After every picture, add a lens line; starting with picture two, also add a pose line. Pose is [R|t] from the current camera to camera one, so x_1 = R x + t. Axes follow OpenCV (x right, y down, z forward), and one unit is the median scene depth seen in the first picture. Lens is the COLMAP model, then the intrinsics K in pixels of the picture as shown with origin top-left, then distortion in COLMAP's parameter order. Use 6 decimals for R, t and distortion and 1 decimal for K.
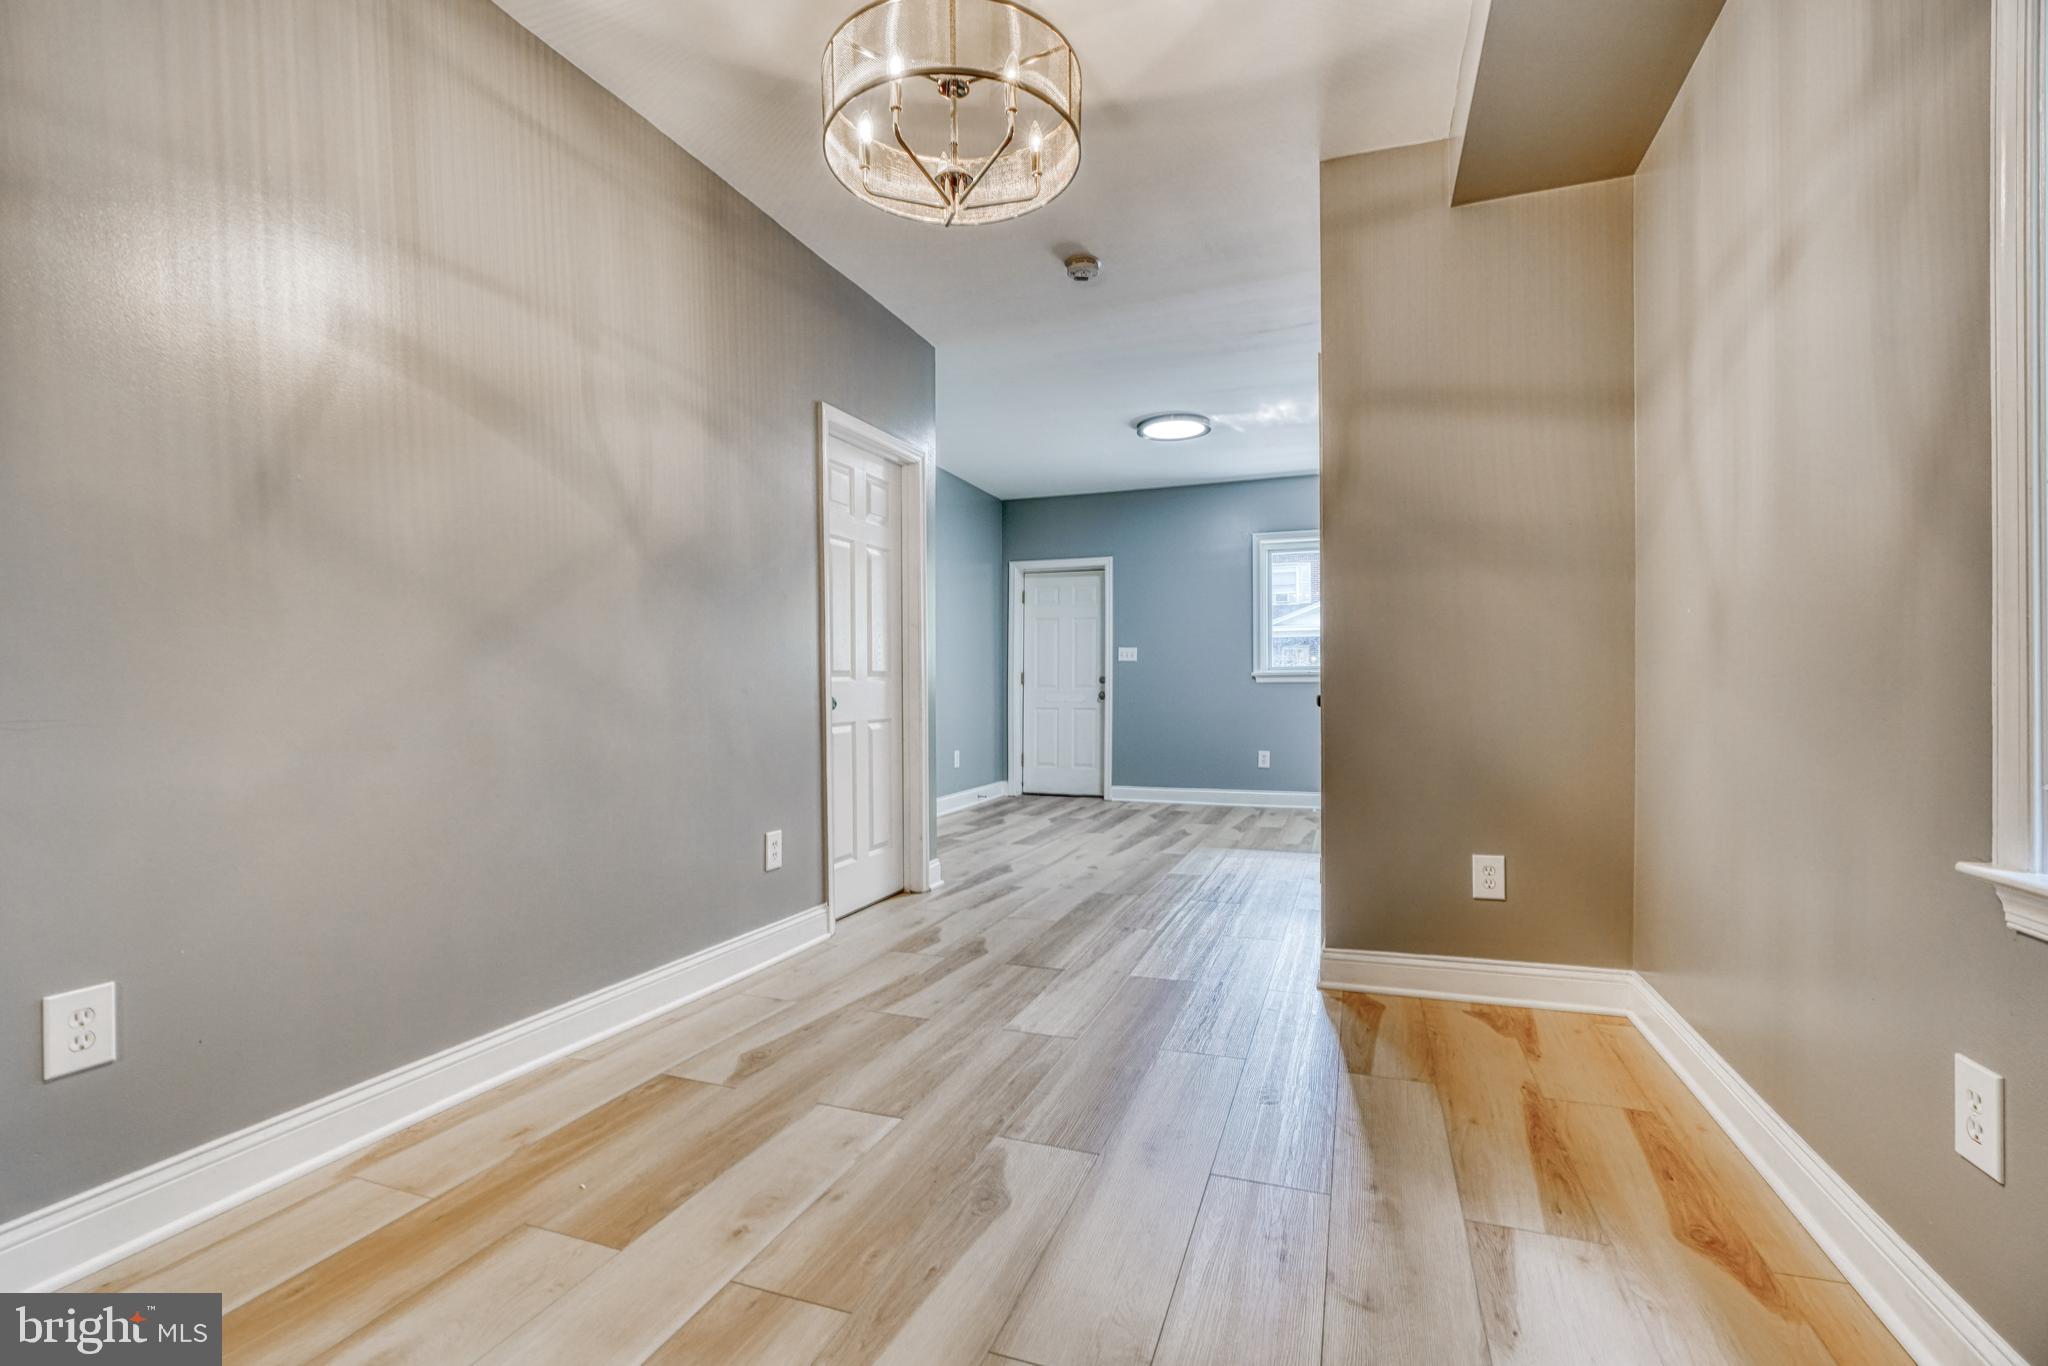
lens RADIAL K [[925.6, 0, 1016.0], [0, 925.6, 675.4], [0, 0, 1]] dist [-0.007910, 0.004453]
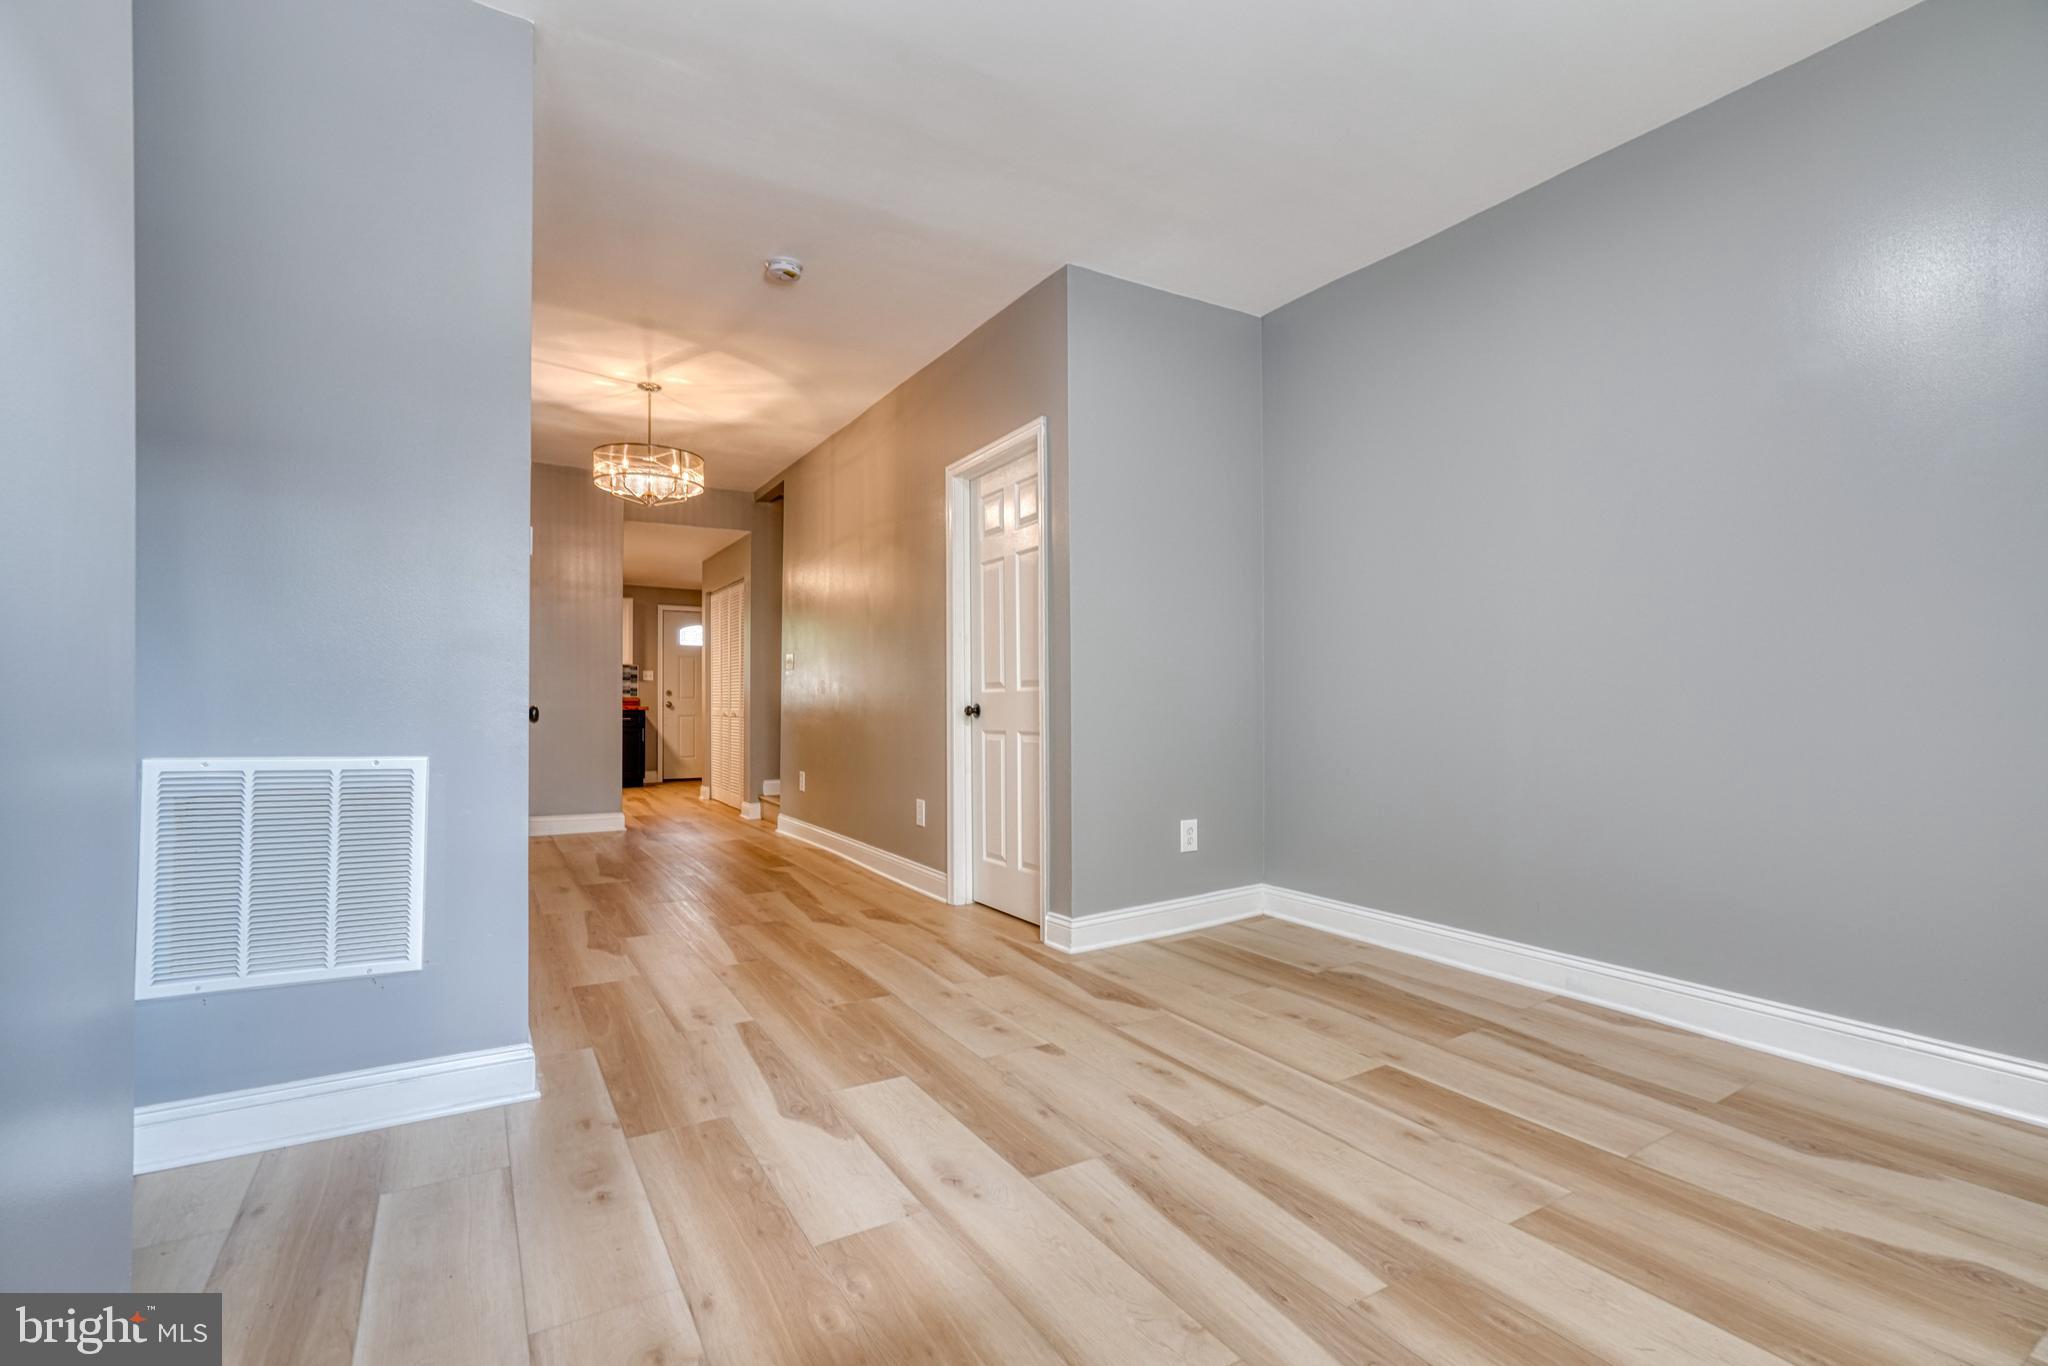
lens RADIAL K [[911.0, 0, 1026.4], [0, 911.0, 689.0], [0, 0, 1]] dist [-0.004342, 0.000184]
pose [[-0.611747, -0.010683, -0.790982, 0.430418], [0.011978, 0.999669, -0.022765, 0.017996], [0.790963, -0.023401, -0.611416, 1.144487]]
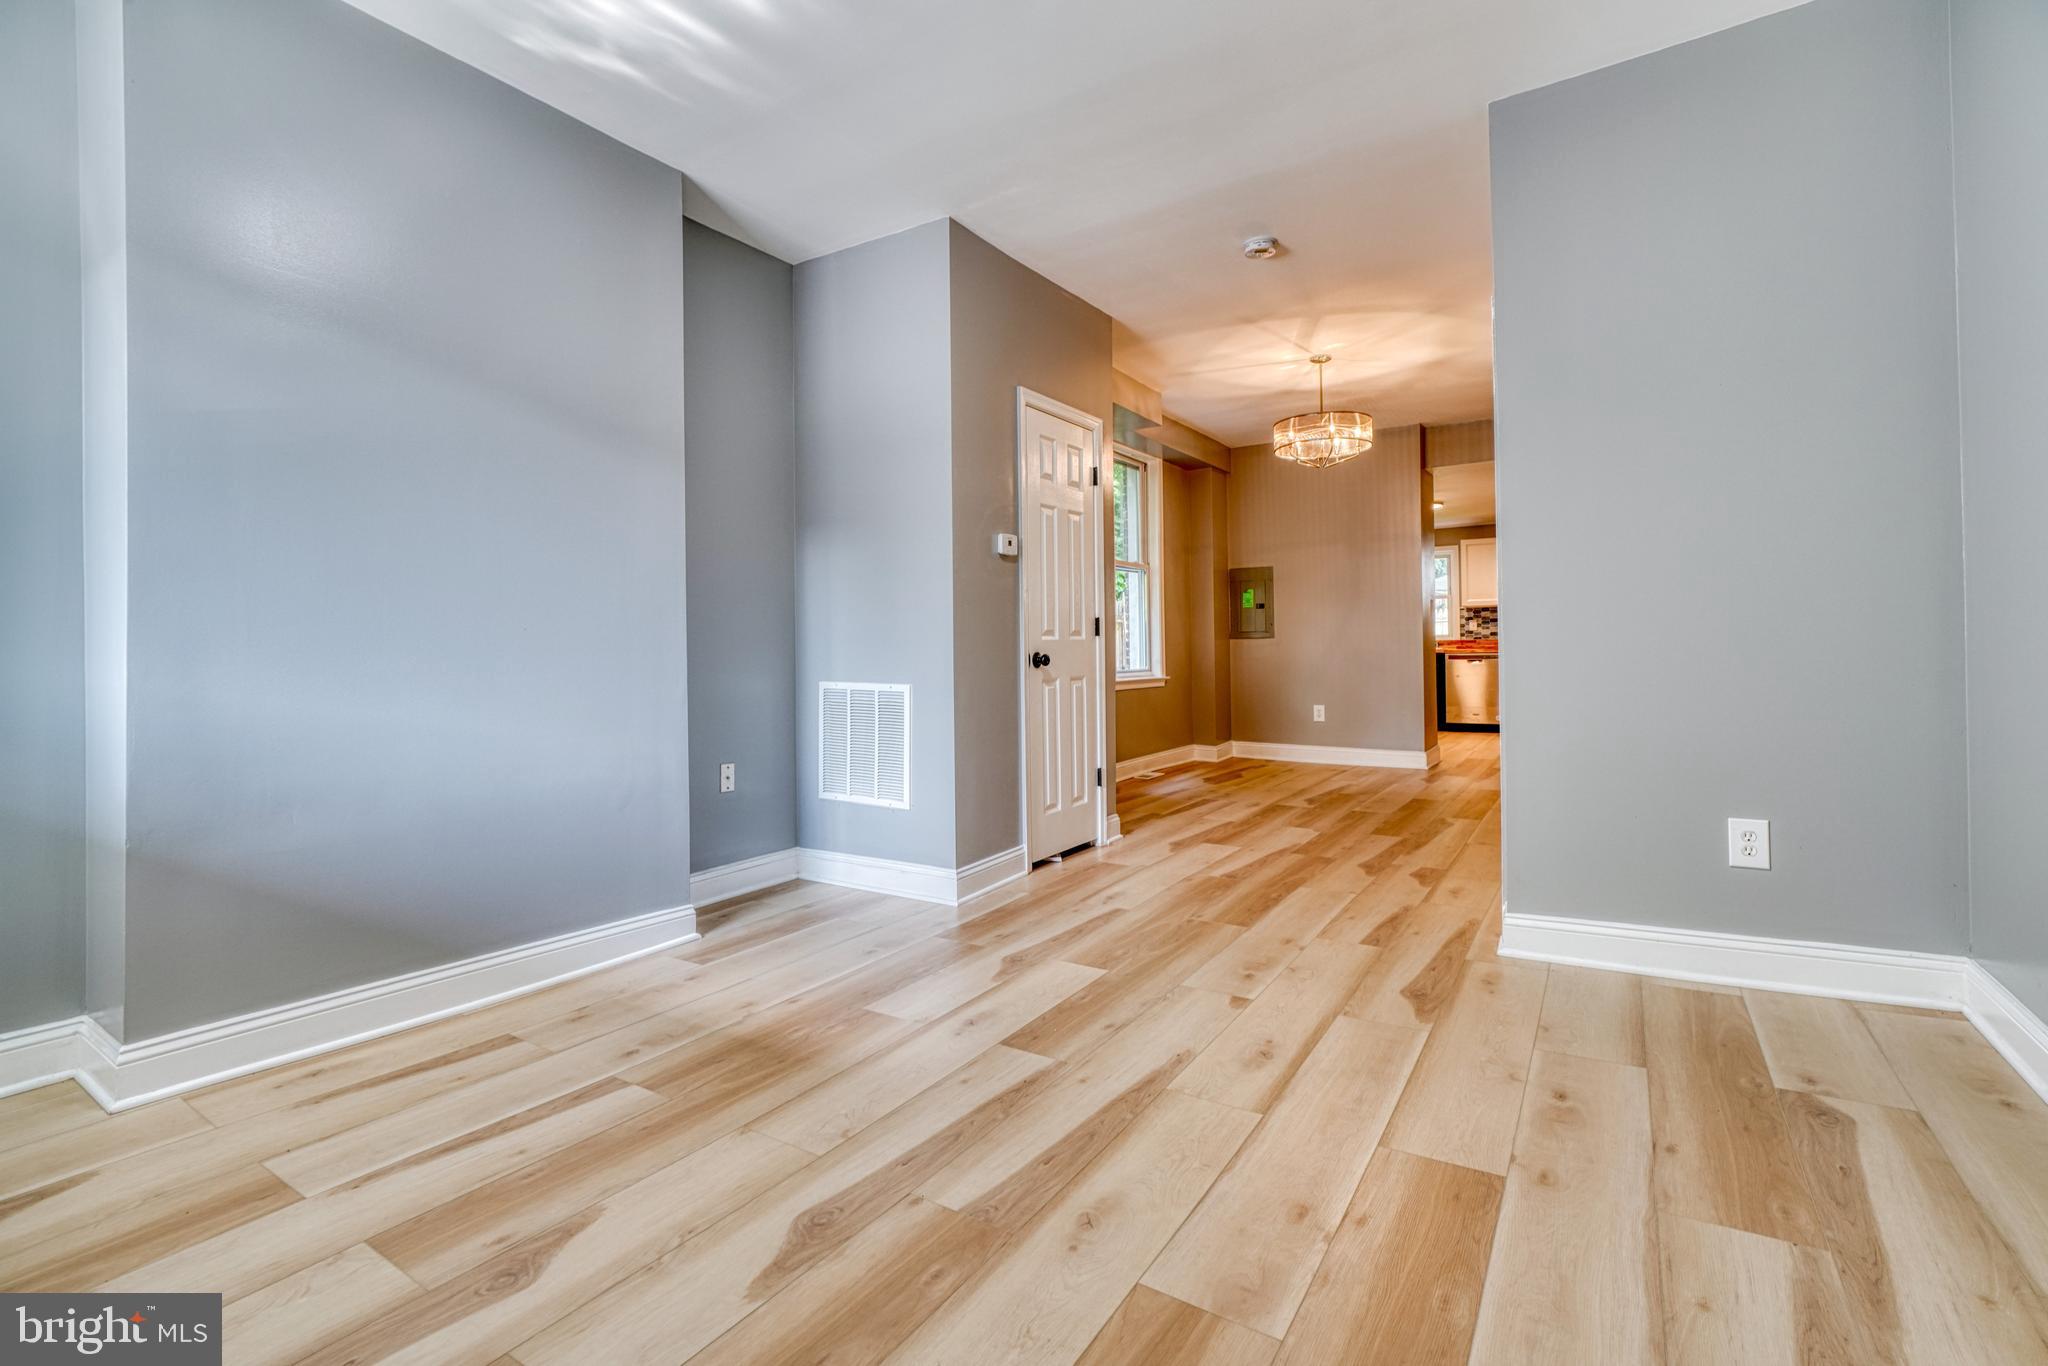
lens RADIAL K [[930.3, 0, 1033.1], [0, 930.3, 637.8], [0, 0, 1]] dist [-0.002006, 0.000505]
pose [[-0.979026, 0.019035, 0.202844, 0.076415], [0.013348, 0.999480, -0.029368, 0.021488], [-0.203297, -0.026045, -0.978771, 1.335522]]
